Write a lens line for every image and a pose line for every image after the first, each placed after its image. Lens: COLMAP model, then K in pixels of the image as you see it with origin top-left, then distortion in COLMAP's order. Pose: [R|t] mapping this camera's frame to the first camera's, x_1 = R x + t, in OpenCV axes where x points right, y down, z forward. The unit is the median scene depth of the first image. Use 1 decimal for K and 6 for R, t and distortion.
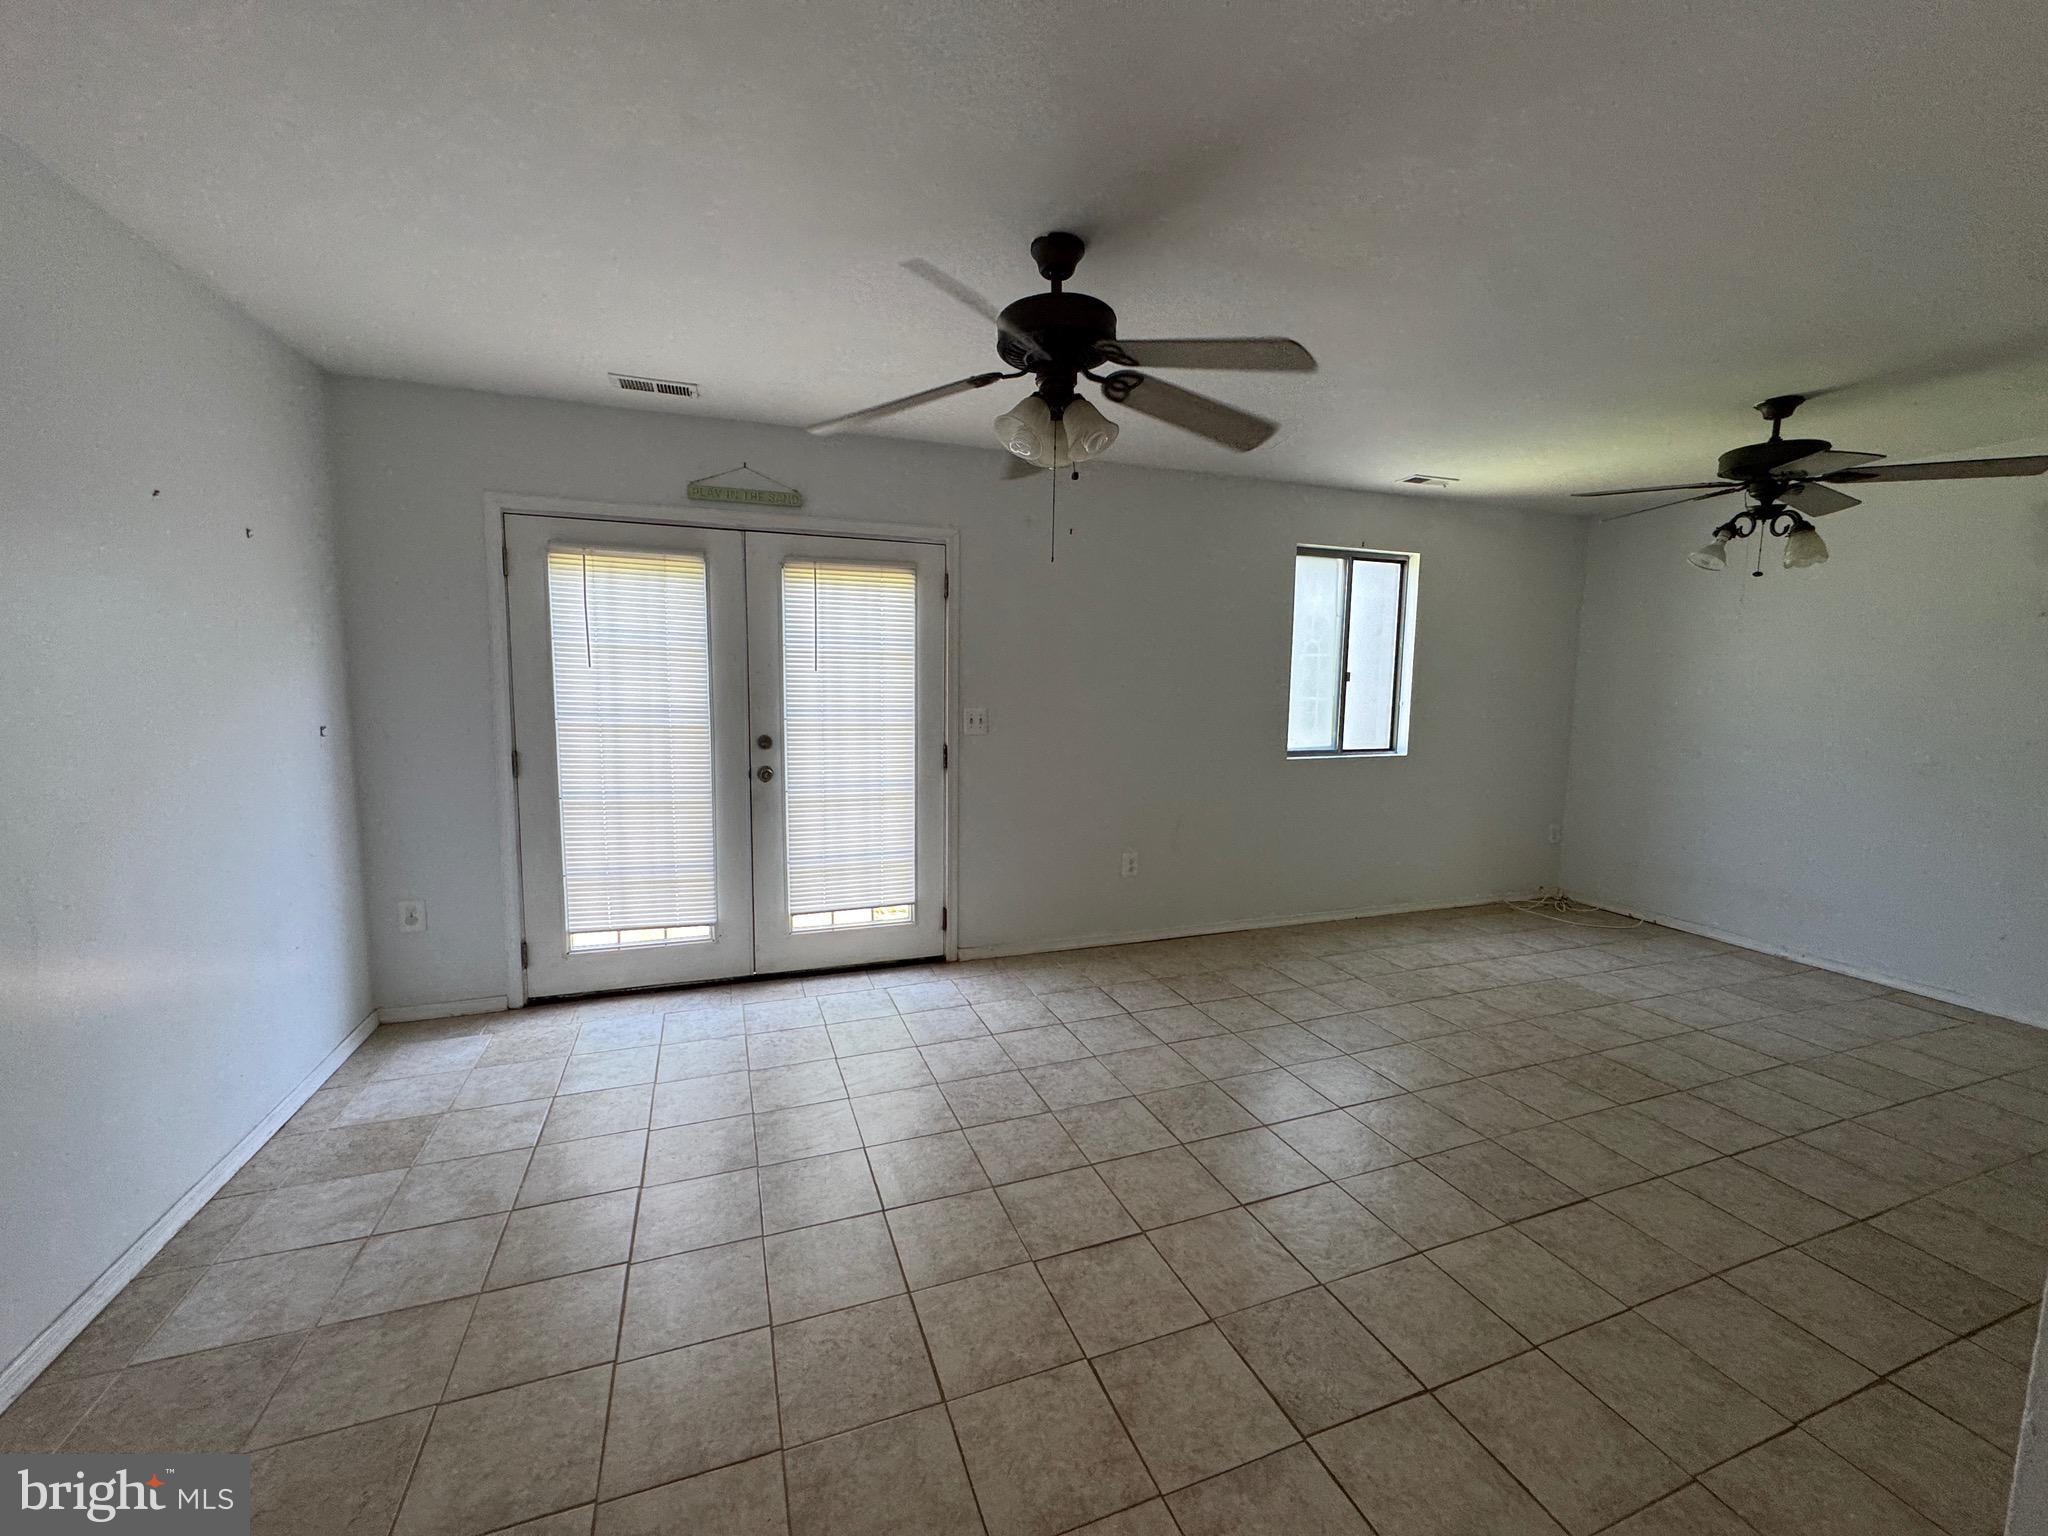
lens RADIAL K [[816.0, 0, 1020.1], [0, 816.0, 766.9], [0, 0, 1]] dist [-0.005587, 0.001140]
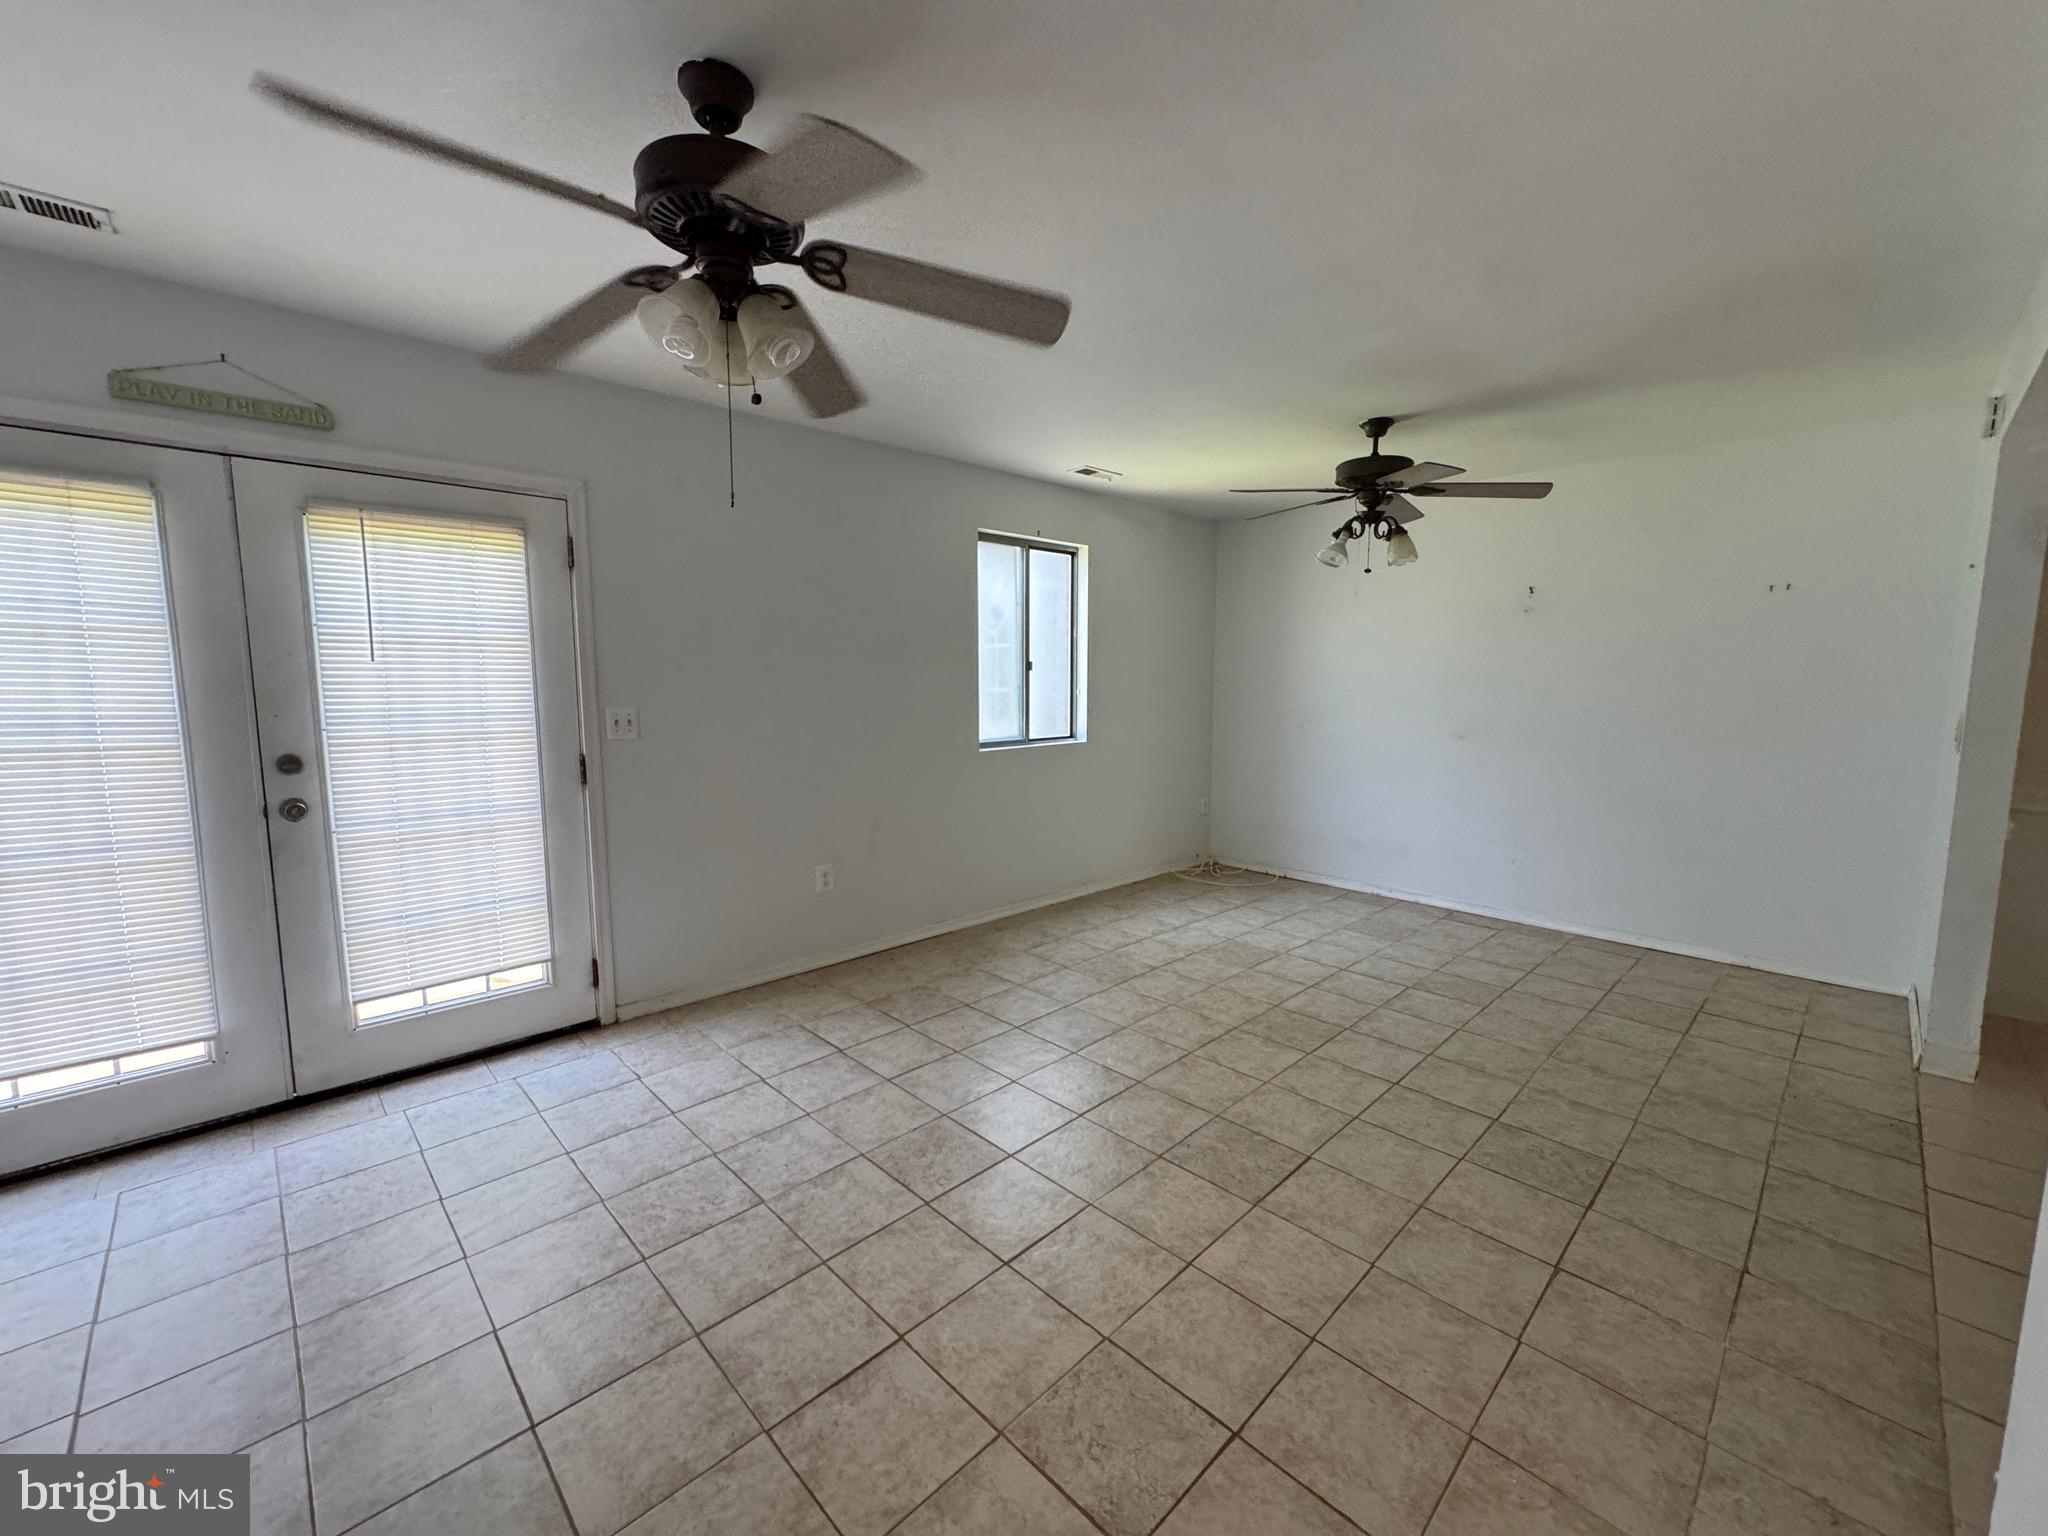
lens RADIAL K [[816.0, 0, 1022.9], [0, 816.0, 767.4], [0, 0, 1]] dist [-0.005587, 0.001140]
pose [[0.915403, -0.057915, 0.398351, -0.017406], [0.056140, 0.998293, 0.016131, -0.003876], [-0.398605, 0.007597, 0.917091, 0.117986]]
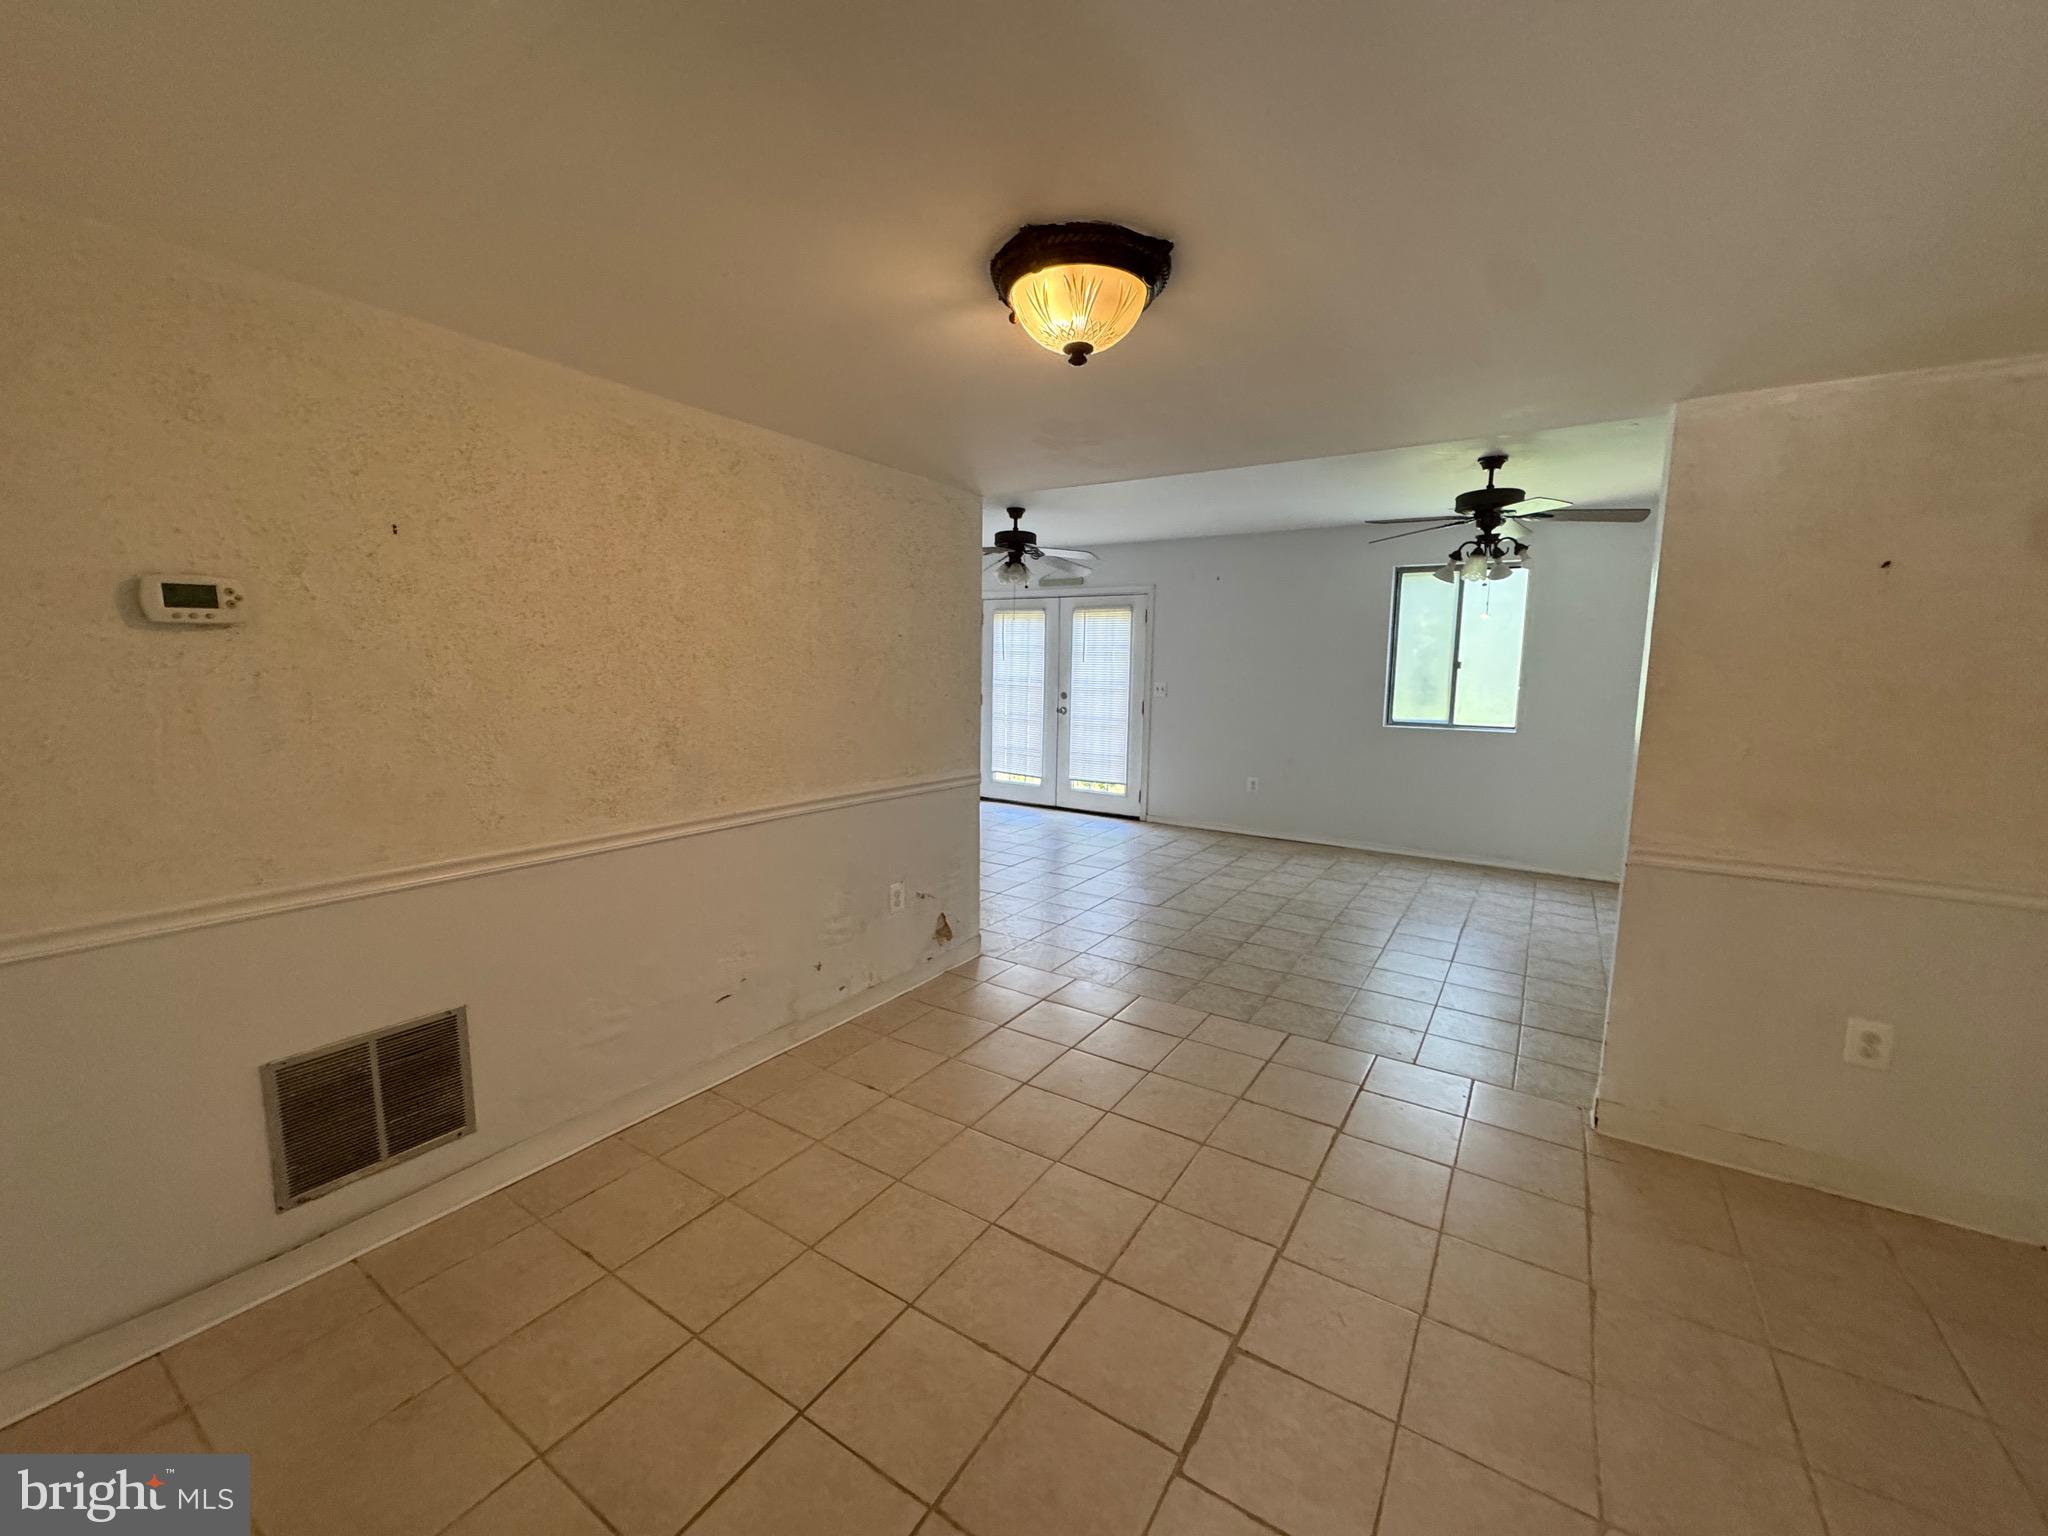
lens RADIAL K [[816.0, 0, 1023.3], [0, 816.0, 772.0], [0, 0, 1]] dist [-0.005587, 0.001140]
pose [[0.596415, 0.099511, -0.796484, 1.383379], [-0.097268, 0.993933, 0.051344, 0.070919], [0.796761, 0.046850, 0.602475, -0.368652]]
